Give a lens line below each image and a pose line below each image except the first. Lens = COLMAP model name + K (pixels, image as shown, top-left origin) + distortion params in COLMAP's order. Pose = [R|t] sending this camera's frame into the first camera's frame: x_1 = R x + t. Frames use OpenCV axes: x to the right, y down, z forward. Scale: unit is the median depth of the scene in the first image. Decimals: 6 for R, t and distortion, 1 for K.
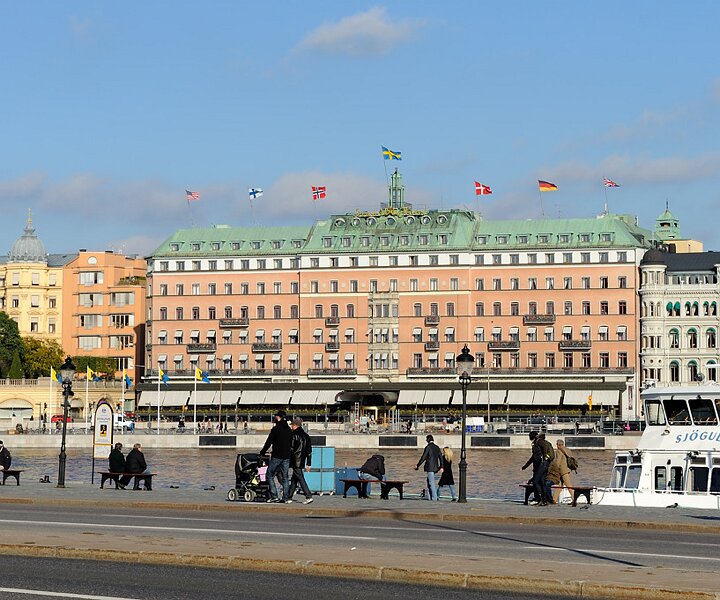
lens RADIAL K [[1389.2, 0, 360.0], [0, 1389.2, 300.0], [0, 0, 1]] dist [0.057870, 0.015195]
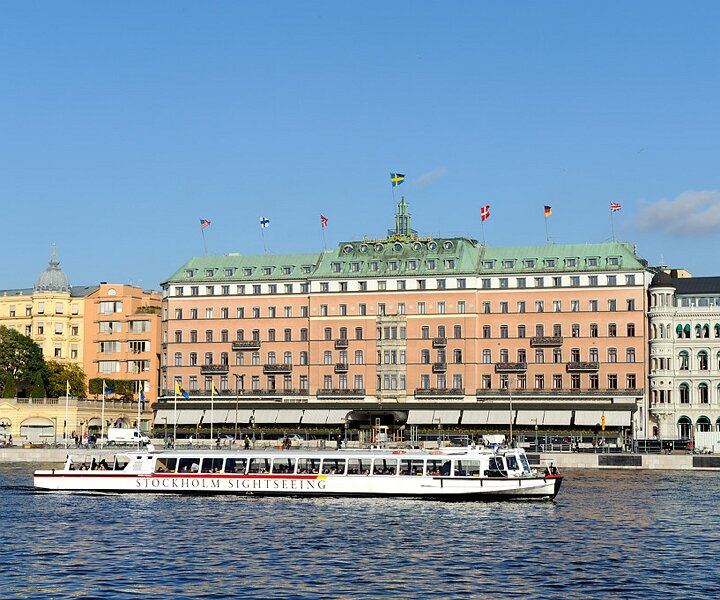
lens RADIAL K [[1558.1, 0, 349.4], [0, 1558.1, 298.1], [0, 0, 1]] dist [0.111667, 0.058520]
pose [[0.999382, 0.005324, -0.034754, 0.025638], [-0.005290, 0.999985, 0.001067, -0.019260], [0.034760, -0.000883, 0.999395, -0.154322]]
